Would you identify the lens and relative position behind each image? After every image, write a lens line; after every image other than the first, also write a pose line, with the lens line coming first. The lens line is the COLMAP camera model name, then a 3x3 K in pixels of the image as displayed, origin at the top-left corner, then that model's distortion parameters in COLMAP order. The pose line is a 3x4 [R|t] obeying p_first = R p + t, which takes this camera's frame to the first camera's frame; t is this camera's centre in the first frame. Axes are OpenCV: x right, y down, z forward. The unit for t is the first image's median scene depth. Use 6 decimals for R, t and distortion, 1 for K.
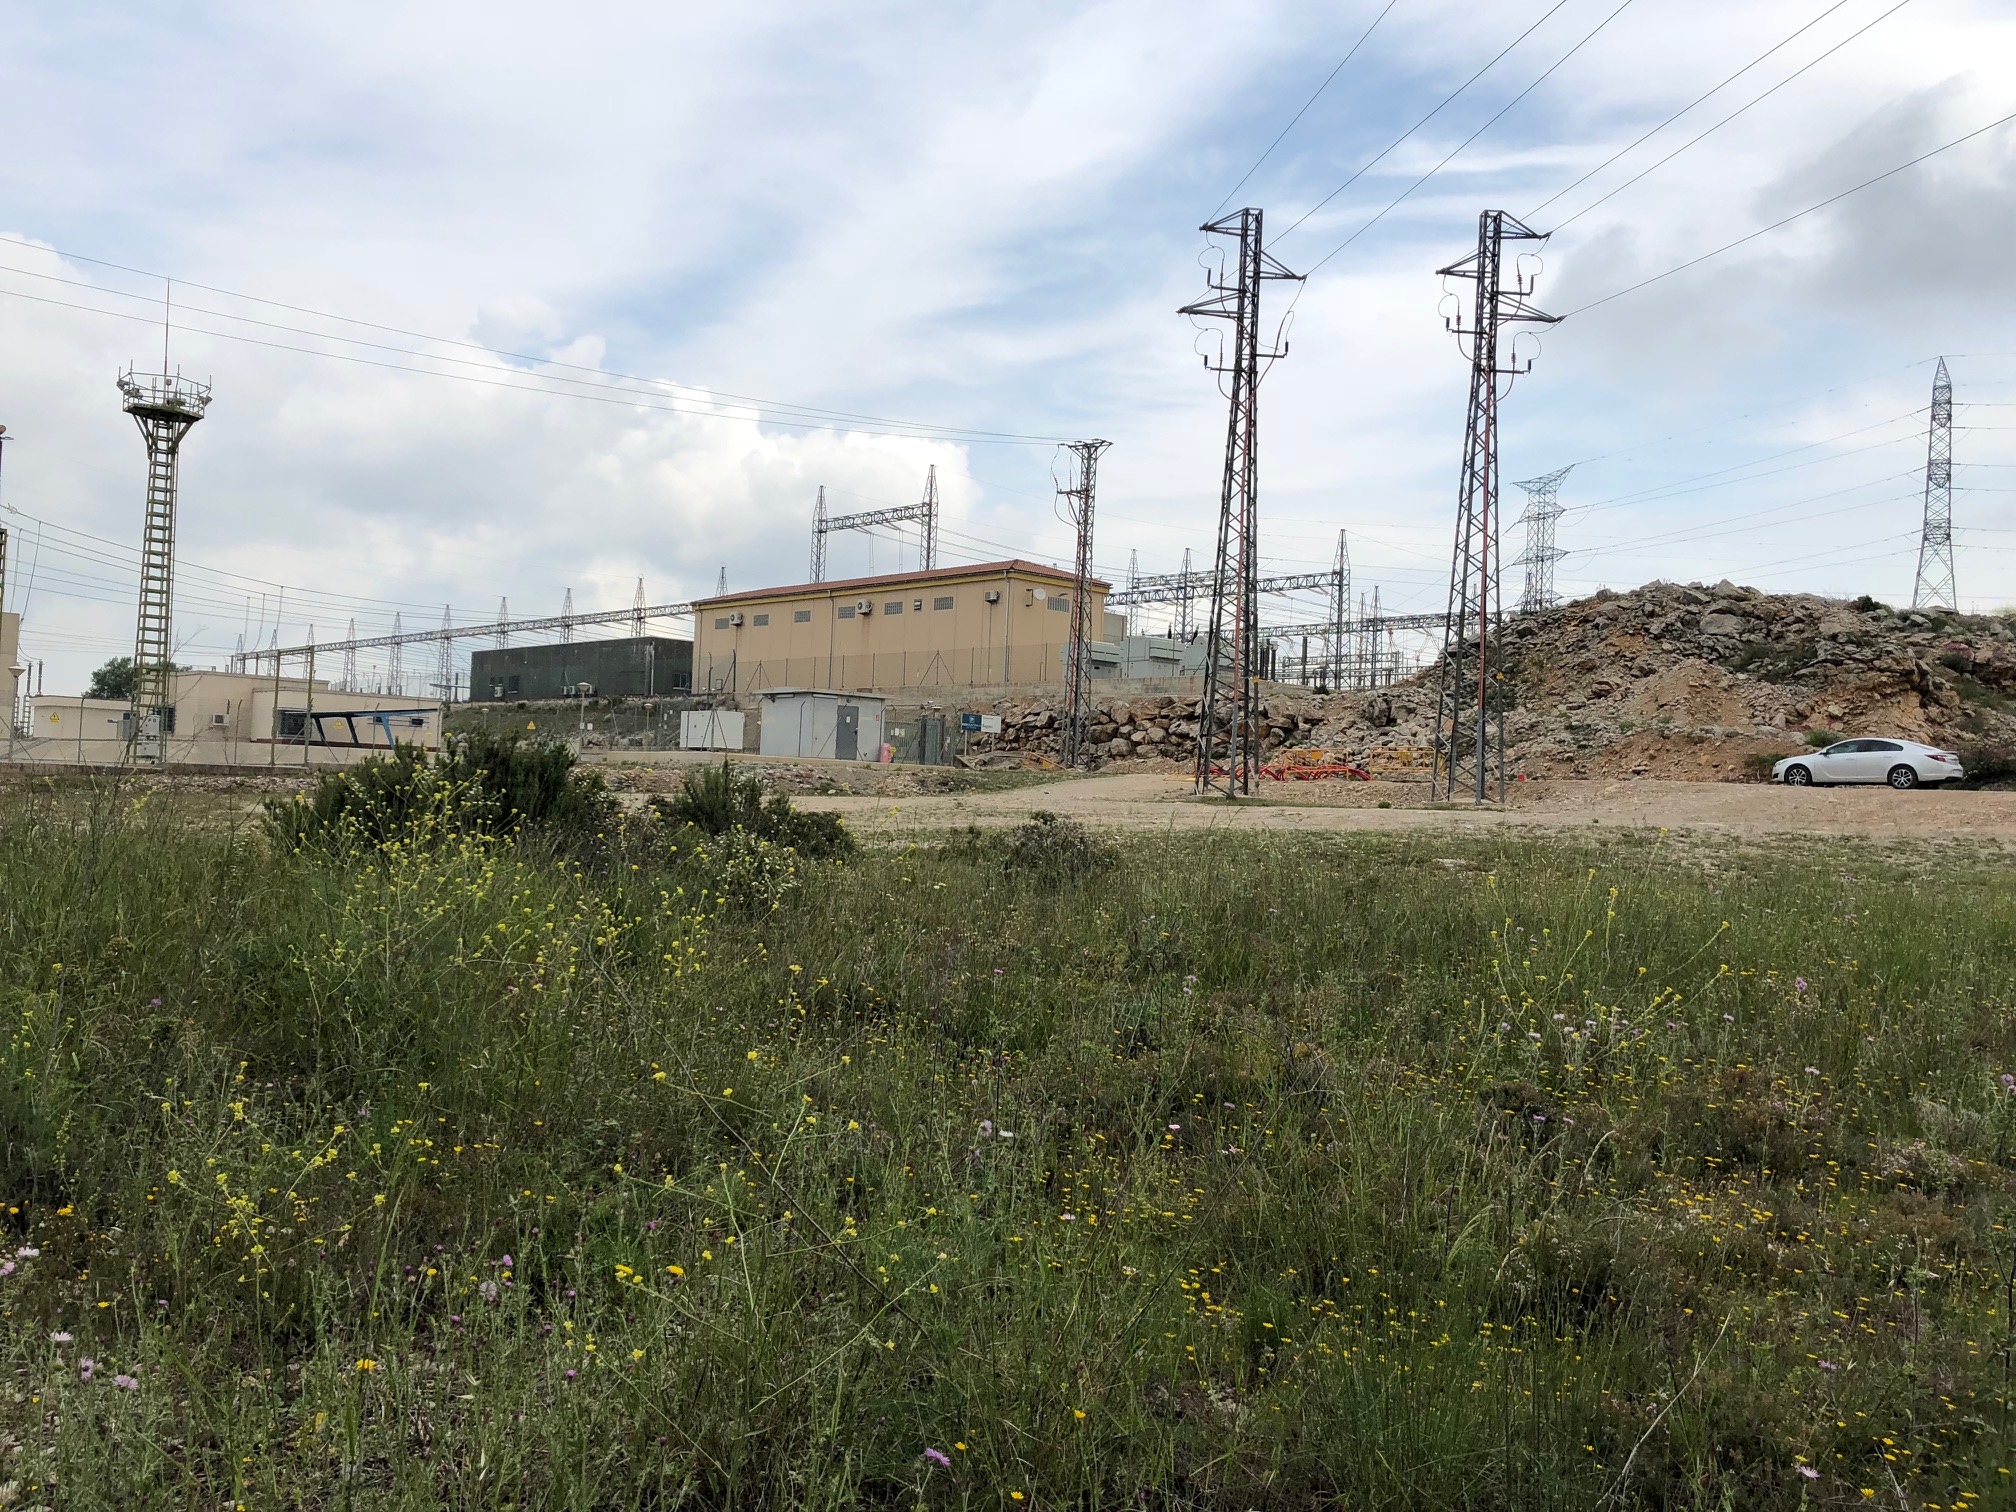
lens RADIAL K [[1634.9, 0, 1036.1], [0, 1634.9, 775.8], [0, 0, 1]] dist [0.043732, -0.002412]
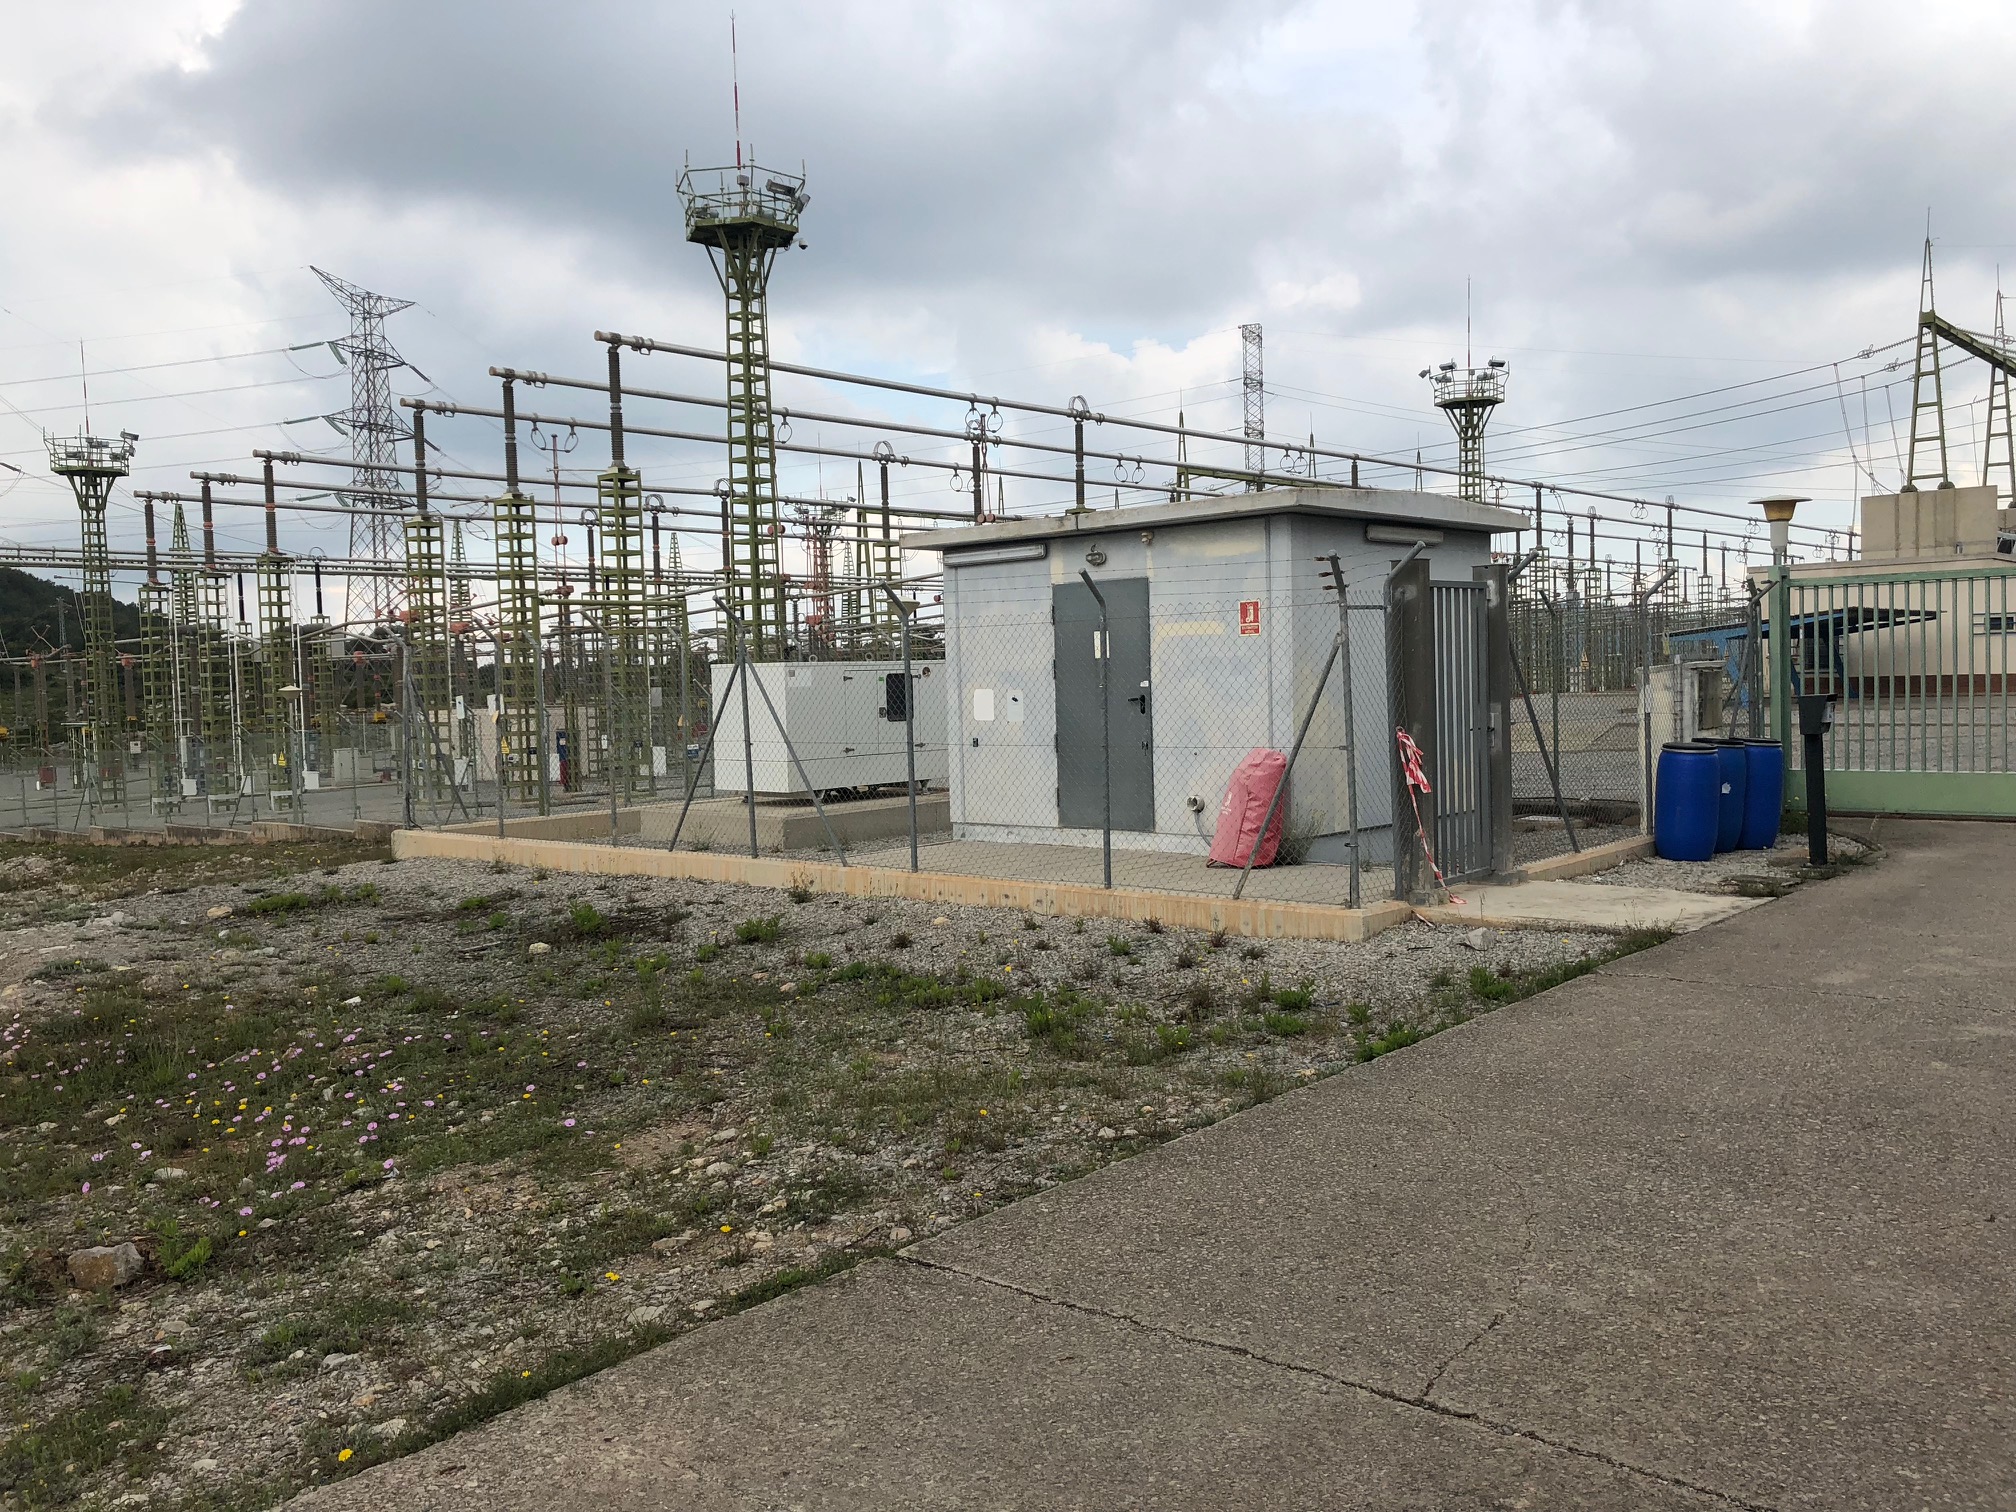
lens RADIAL K [[1618.2, 0, 1041.8], [0, 1618.2, 747.3], [0, 0, 1]] dist [0.067605, -0.051972]
pose [[0.068748, 0.010600, -0.997578, 0.136445], [0.046234, 0.998835, 0.013800, -0.032327], [0.996562, -0.047071, 0.068178, 1.363318]]
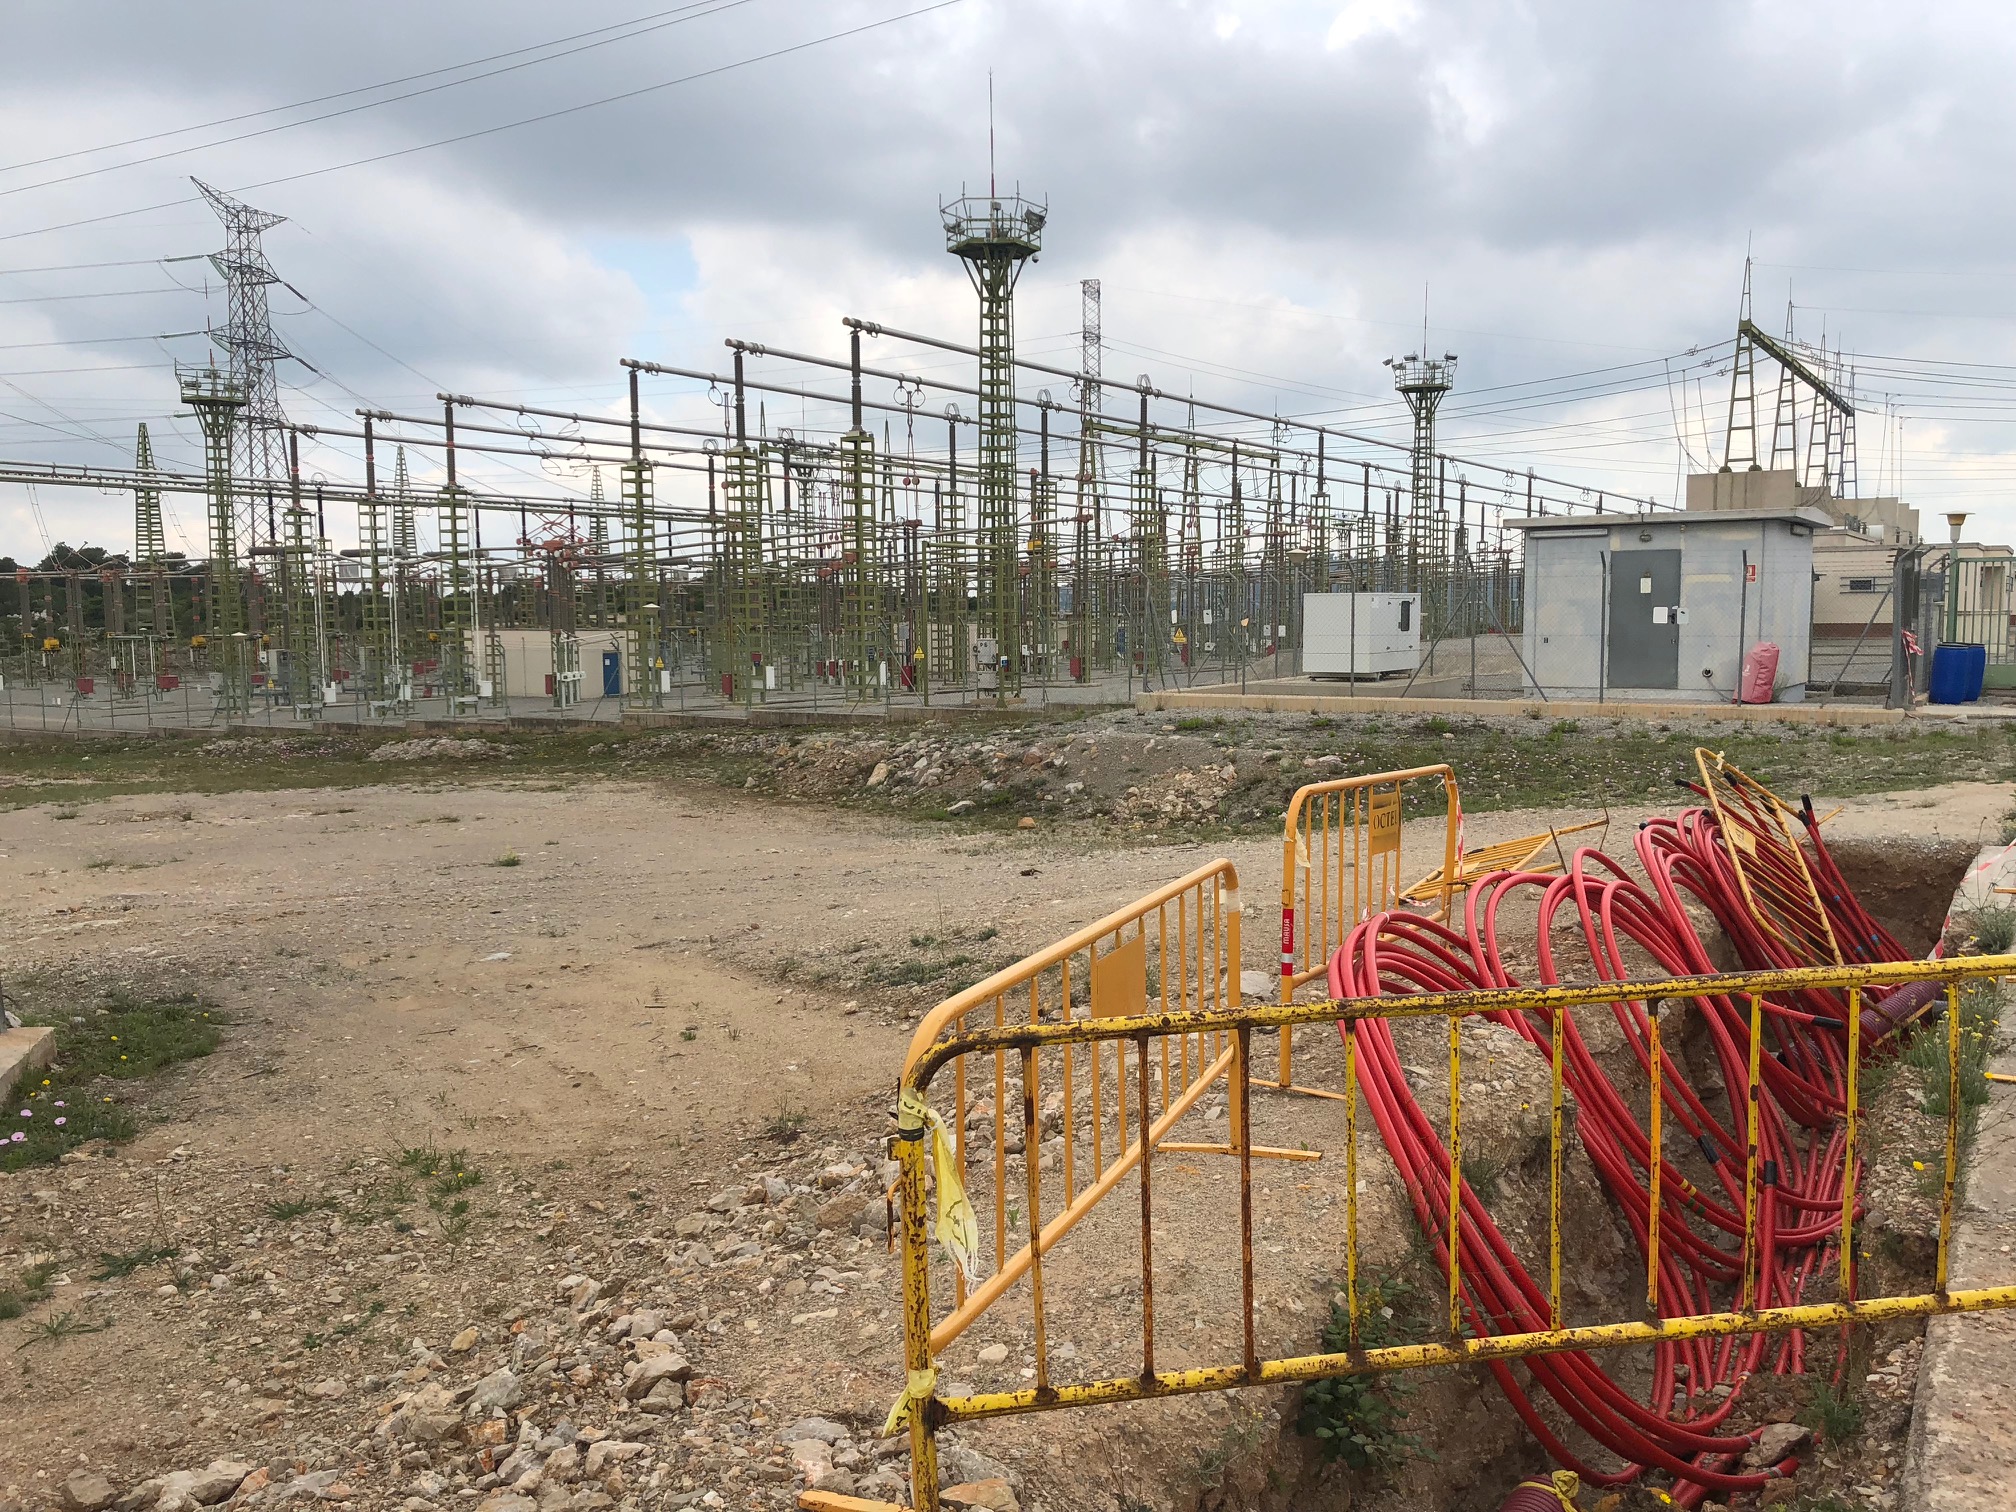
lens RADIAL K [[1634.9, 0, 1036.1], [0, 1634.9, 775.8], [0, 0, 1]] dist [0.043732, -0.002412]
pose [[0.220546, 0.063955, -0.973278, 0.335102], [0.029970, 0.996932, 0.072301, -0.029094], [0.974916, -0.045114, 0.217952, 1.075229]]
